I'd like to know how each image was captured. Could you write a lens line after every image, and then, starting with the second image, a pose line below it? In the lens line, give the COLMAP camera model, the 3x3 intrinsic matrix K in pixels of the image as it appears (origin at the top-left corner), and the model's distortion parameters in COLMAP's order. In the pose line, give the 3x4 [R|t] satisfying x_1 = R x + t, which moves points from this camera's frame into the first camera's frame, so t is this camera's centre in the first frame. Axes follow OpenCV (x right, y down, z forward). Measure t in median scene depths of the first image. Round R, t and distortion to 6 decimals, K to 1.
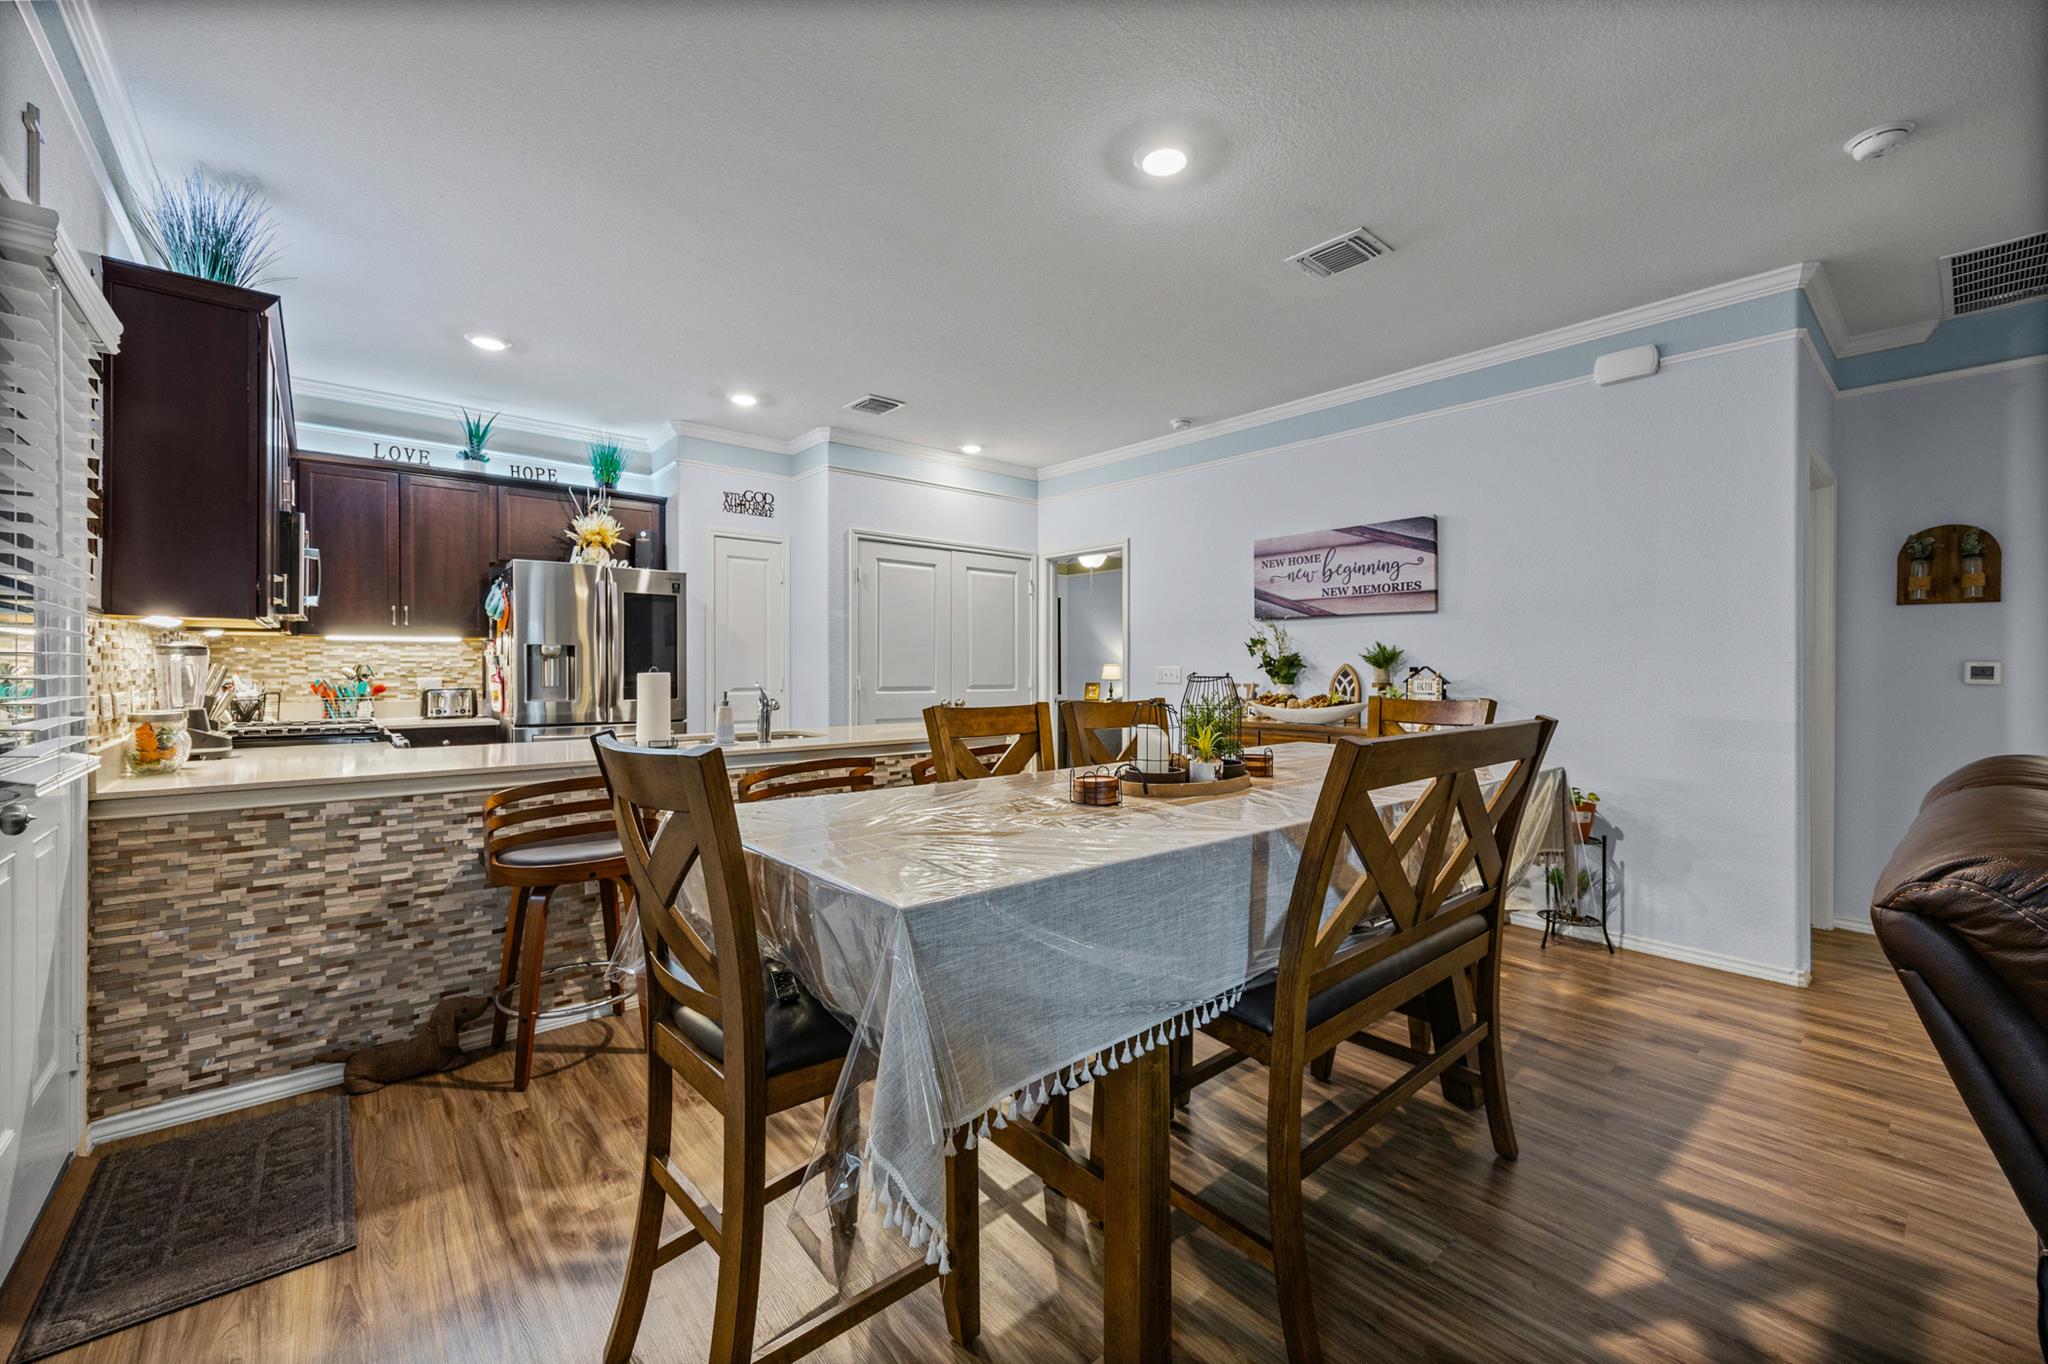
lens RADIAL K [[816.7, 0, 1009.0], [0, 816.7, 670.0], [0, 0, 1]] dist [0.008166, -0.000583]
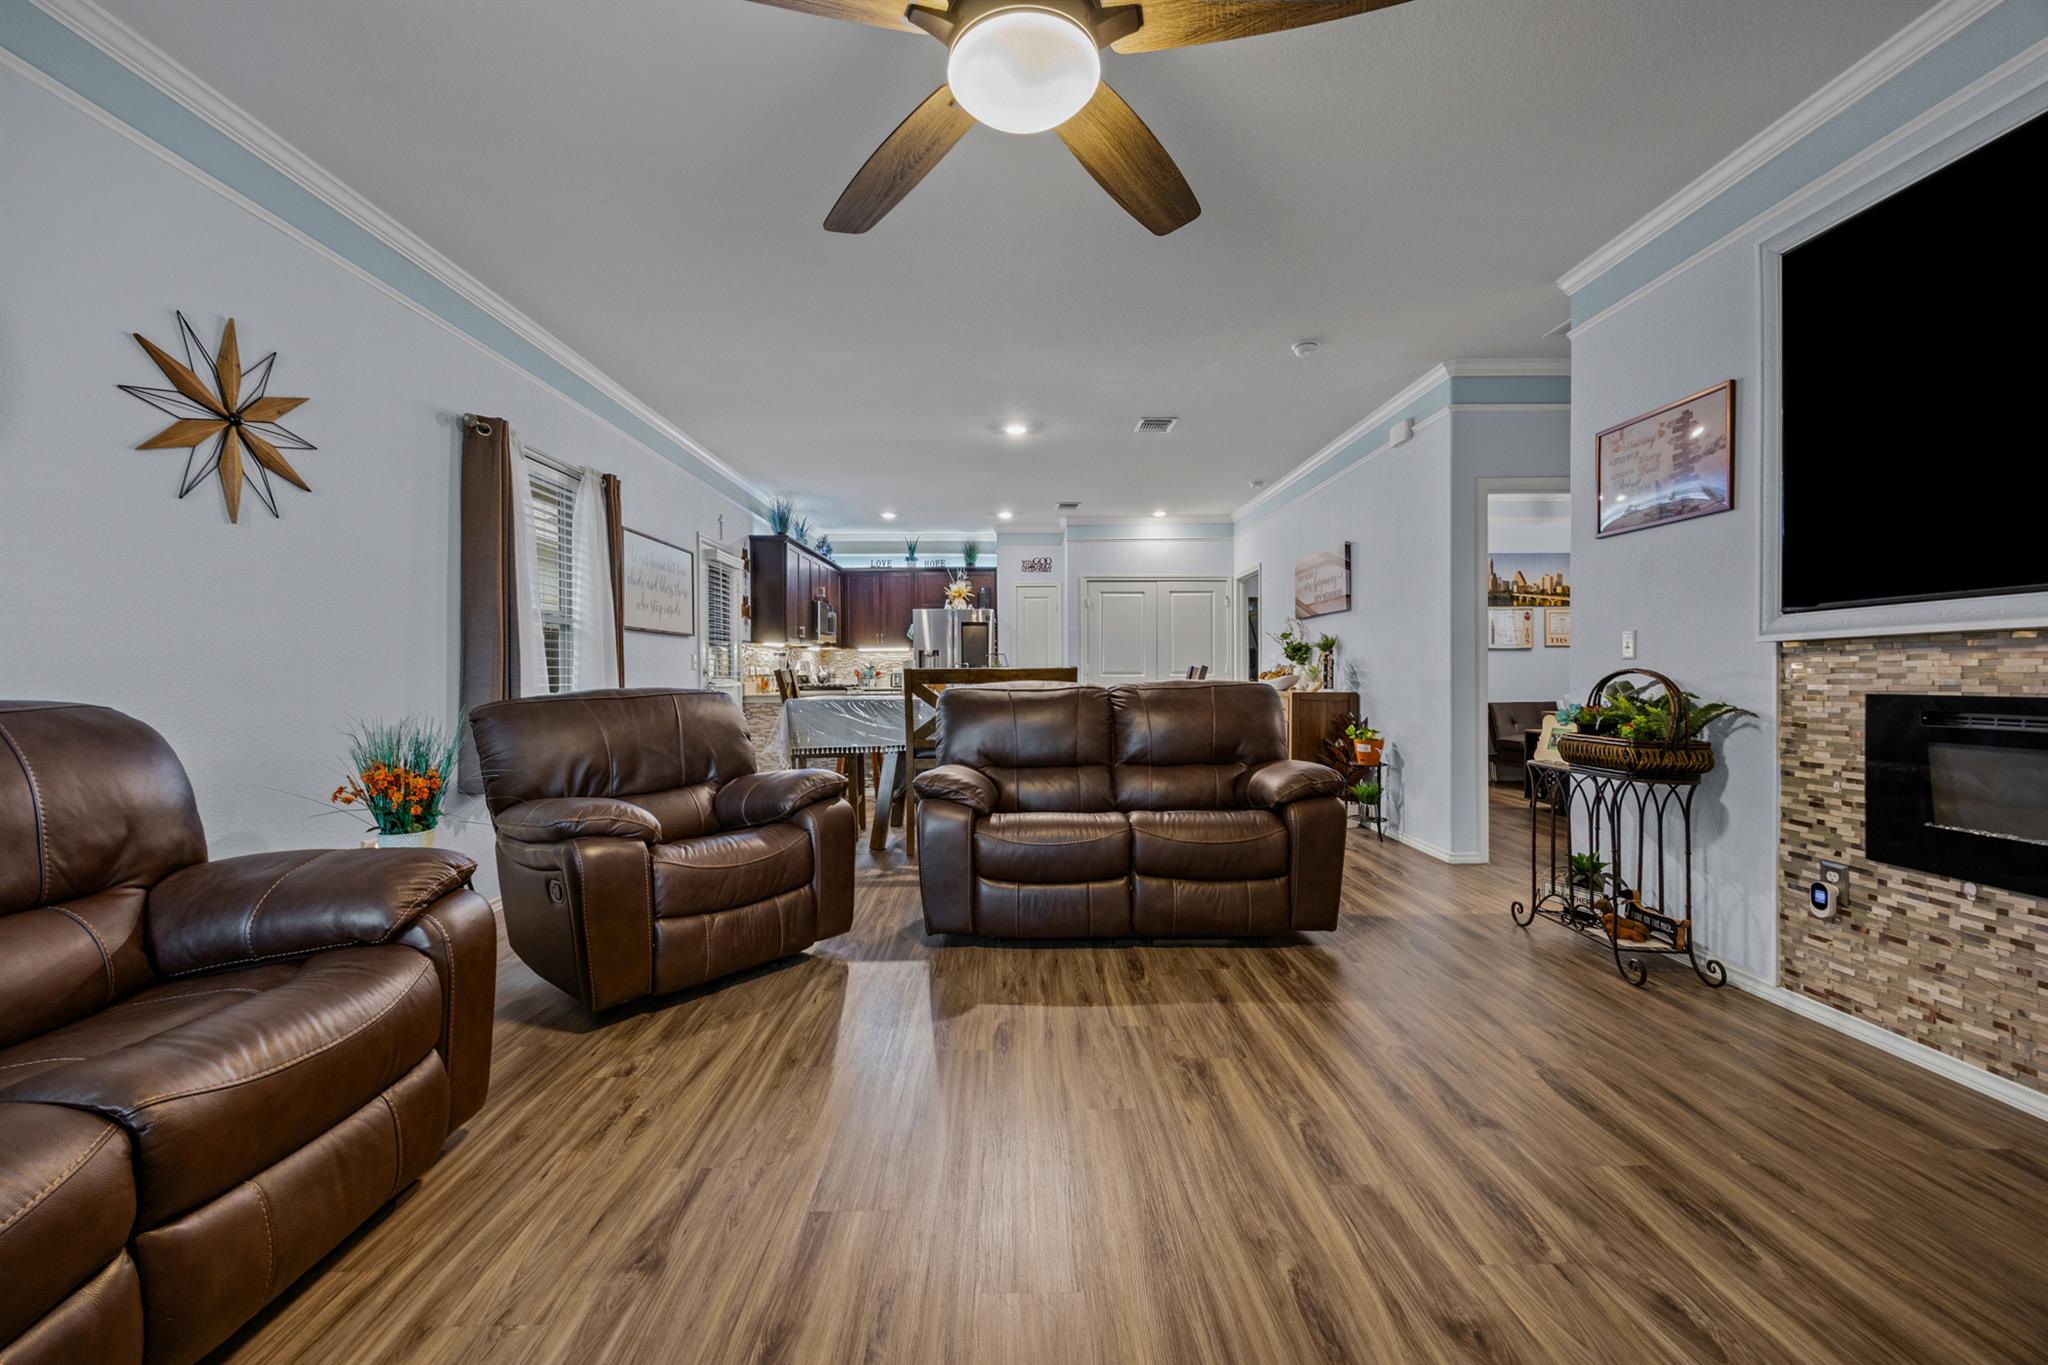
lens RADIAL K [[816.7, 0, 1011.4], [0, 816.7, 674.6], [0, 0, 1]] dist [0.008166, -0.000583]
pose [[0.763284, -0.008083, -0.646012, 0.806622], [0.004798, 0.999965, -0.006842, 0.039083], [0.646045, 0.002123, 0.763297, -0.366786]]
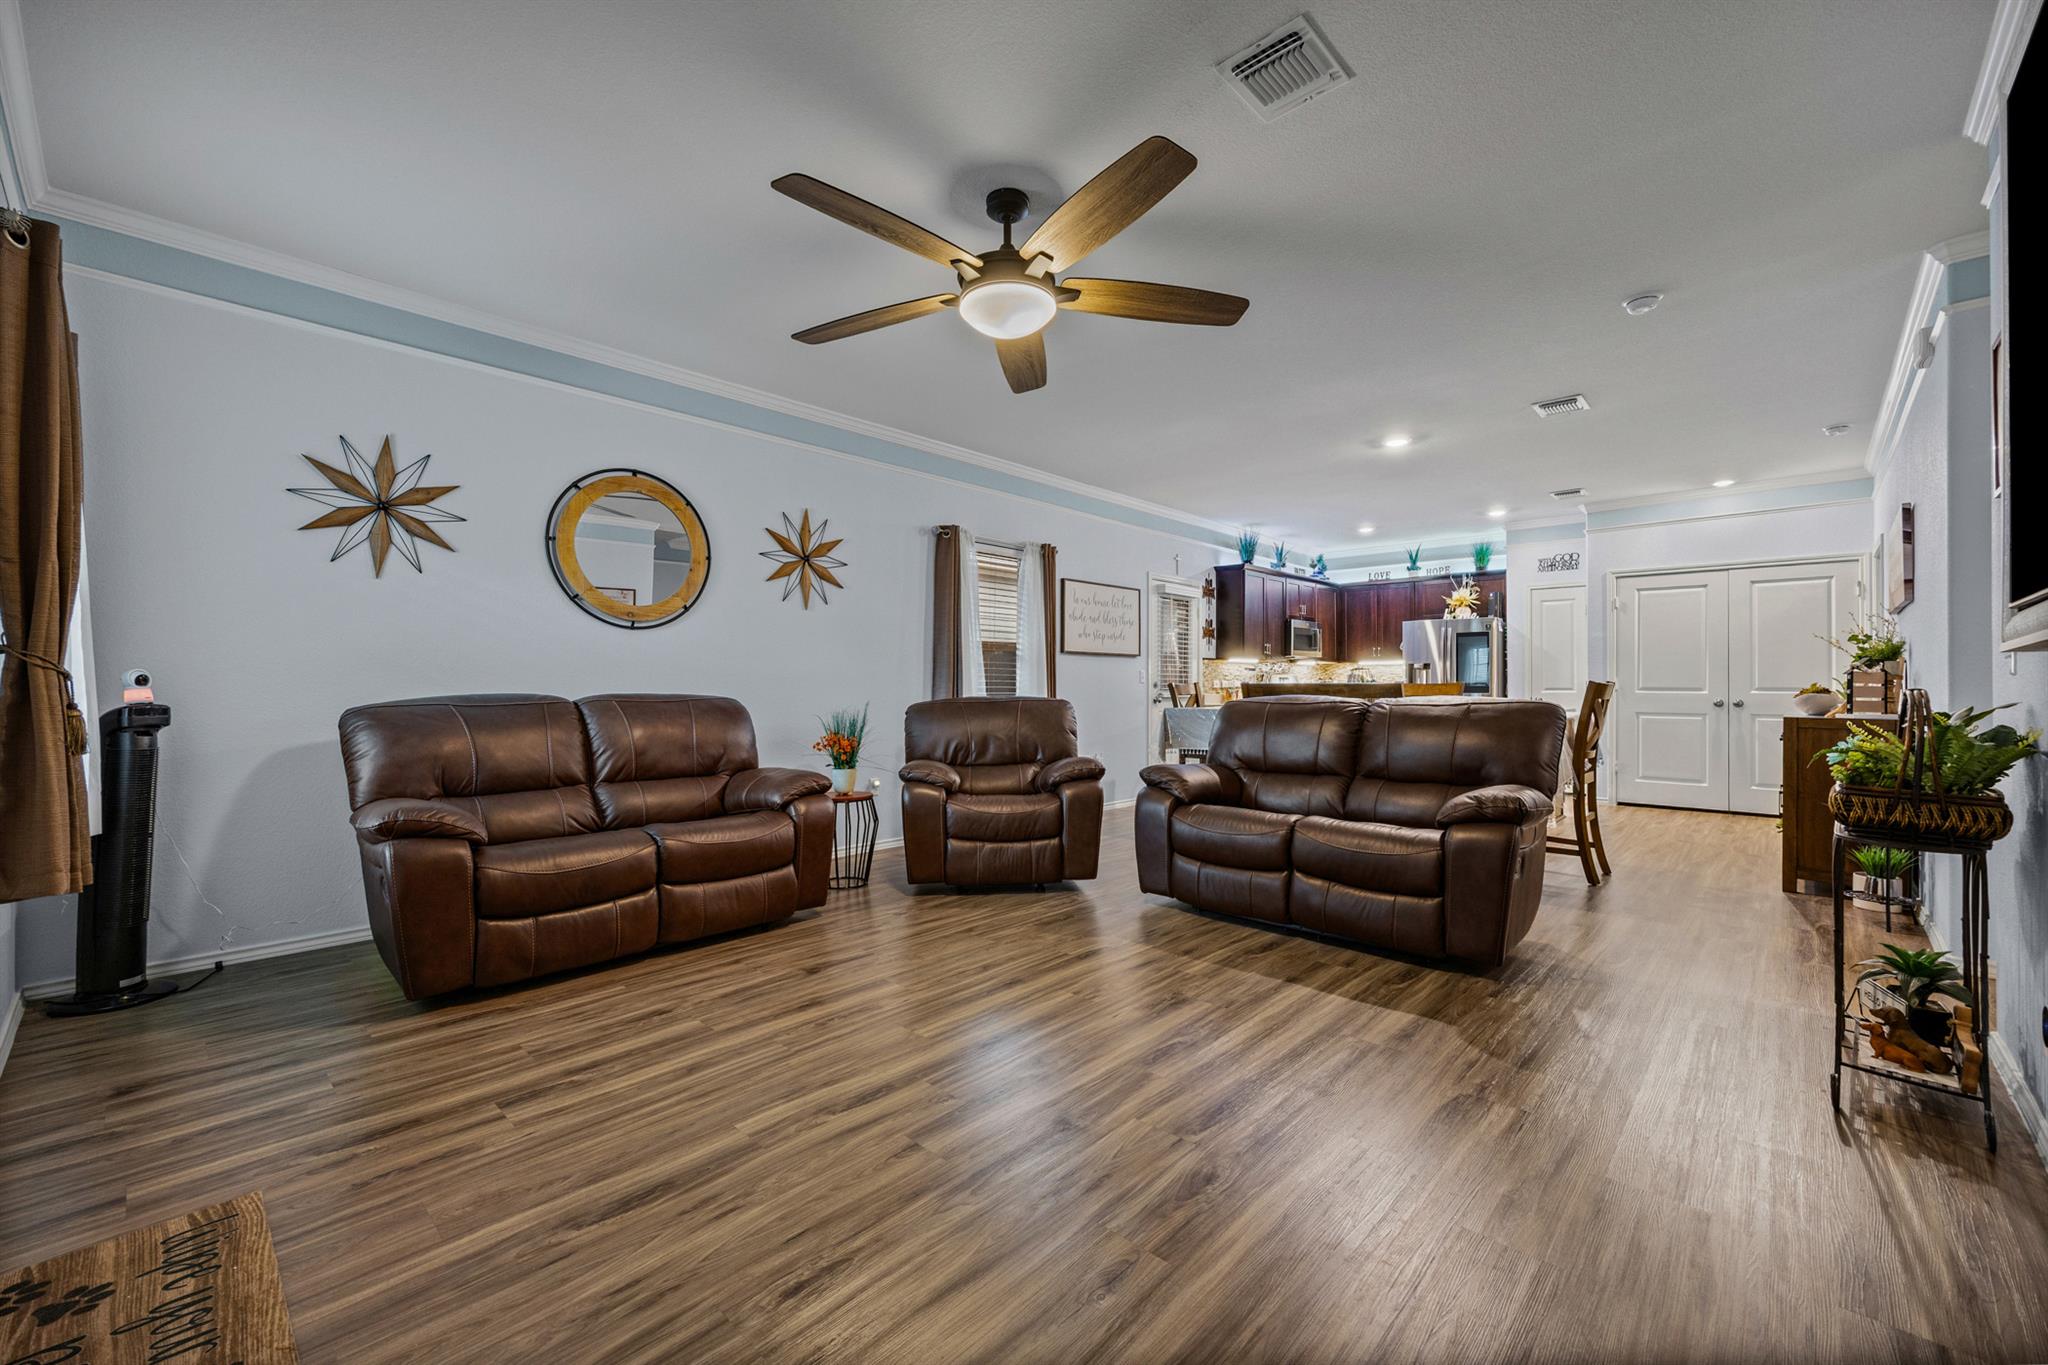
lens RADIAL K [[816.7, 0, 1008.9], [0, 816.7, 682.7], [0, 0, 1]] dist [0.008166, -0.000583]
pose [[0.096643, -0.008323, -0.995284, 1.143321], [-0.008785, 0.999919, -0.009215, 0.036863], [0.995280, 0.009635, 0.096562, -0.137527]]
